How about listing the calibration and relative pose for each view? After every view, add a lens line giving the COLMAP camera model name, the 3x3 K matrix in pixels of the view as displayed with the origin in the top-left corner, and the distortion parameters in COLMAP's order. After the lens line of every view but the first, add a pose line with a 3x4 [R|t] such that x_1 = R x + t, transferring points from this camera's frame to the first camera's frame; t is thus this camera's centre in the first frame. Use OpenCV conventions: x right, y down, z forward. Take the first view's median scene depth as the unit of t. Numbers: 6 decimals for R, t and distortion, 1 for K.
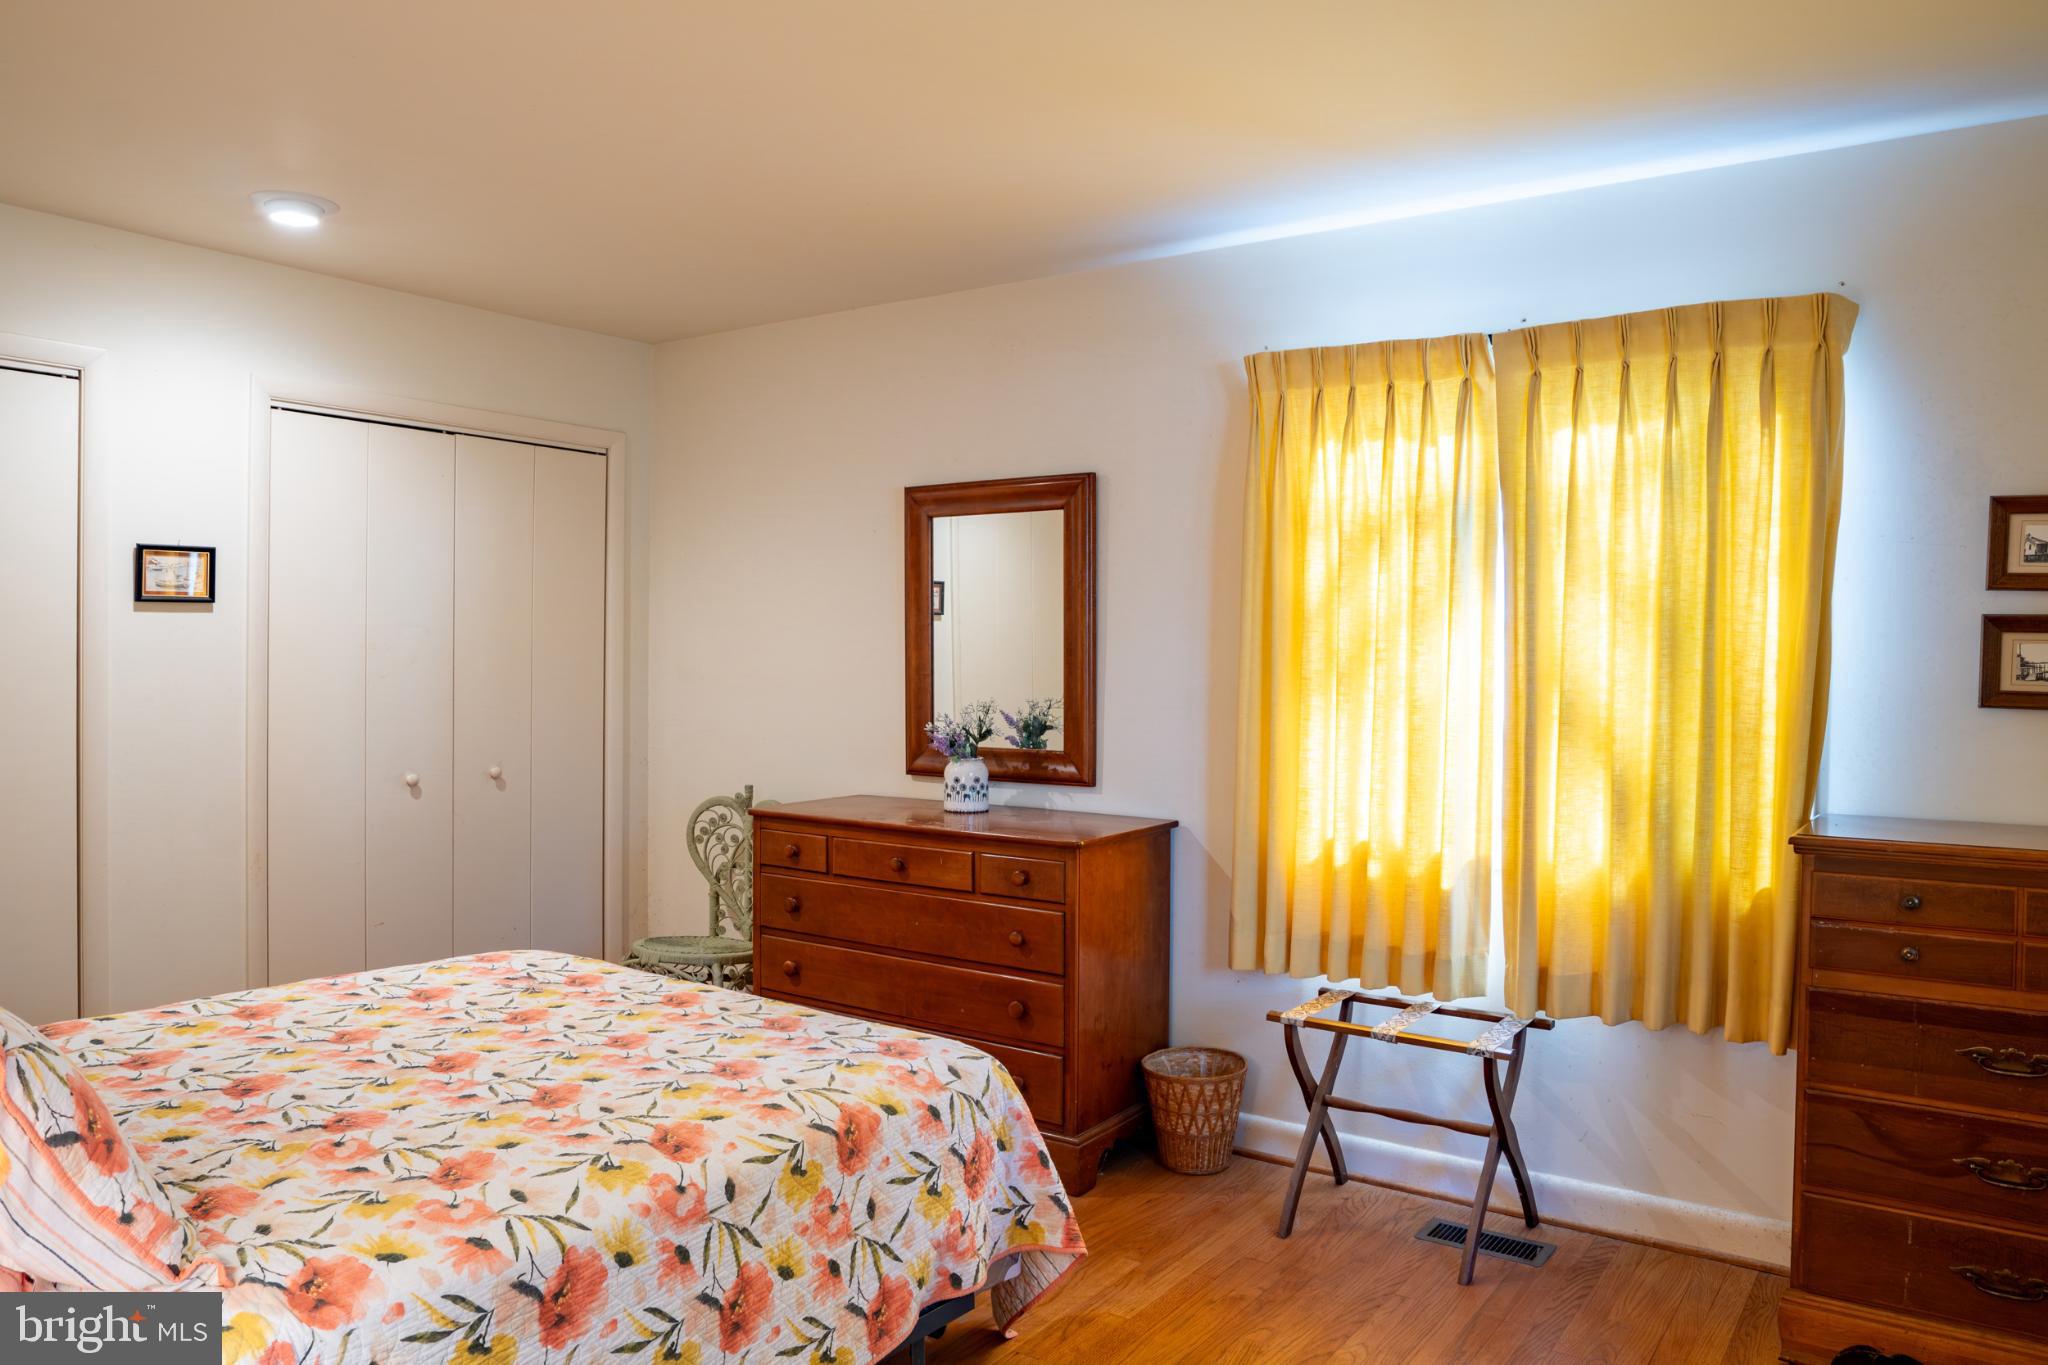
lens RADIAL K [[1452.9, 0, 1024.0], [0, 1452.9, 682.5], [0, 0, 1]] dist [-0.008089, -0.001285]
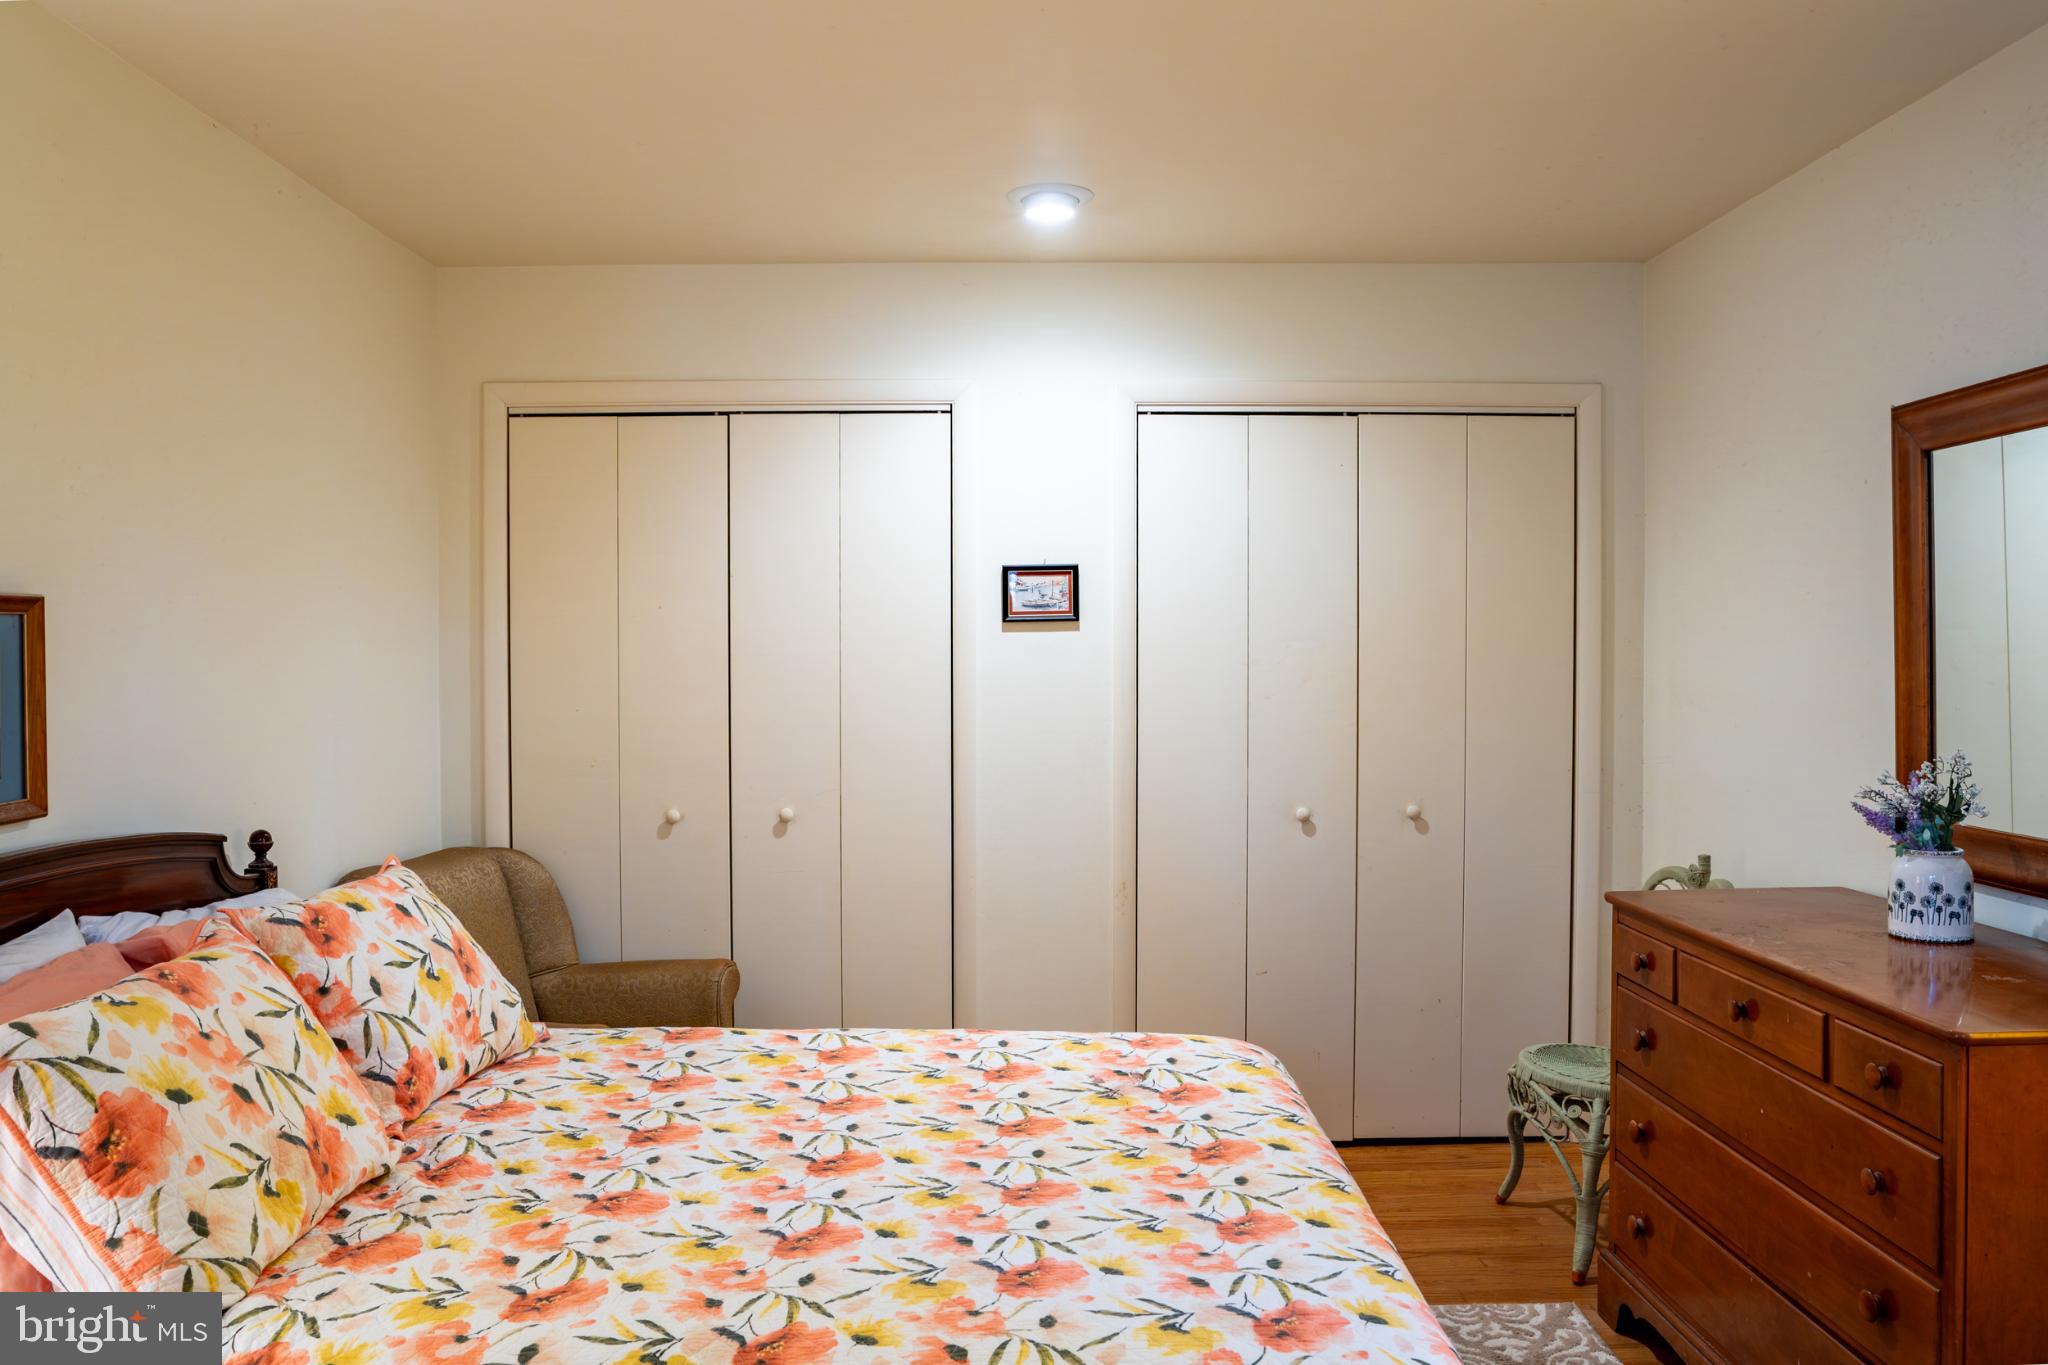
lens RADIAL K [[1523.2, 0, 1024.0], [0, 1523.2, 682.5], [0, 0, 1]] dist [-0.057506, 0.014532]
pose [[0.589982, 0.008109, -0.807376, 0.374662], [-0.008203, 0.999958, 0.004049, -0.025455], [0.807375, 0.004234, 0.590023, 0.537972]]
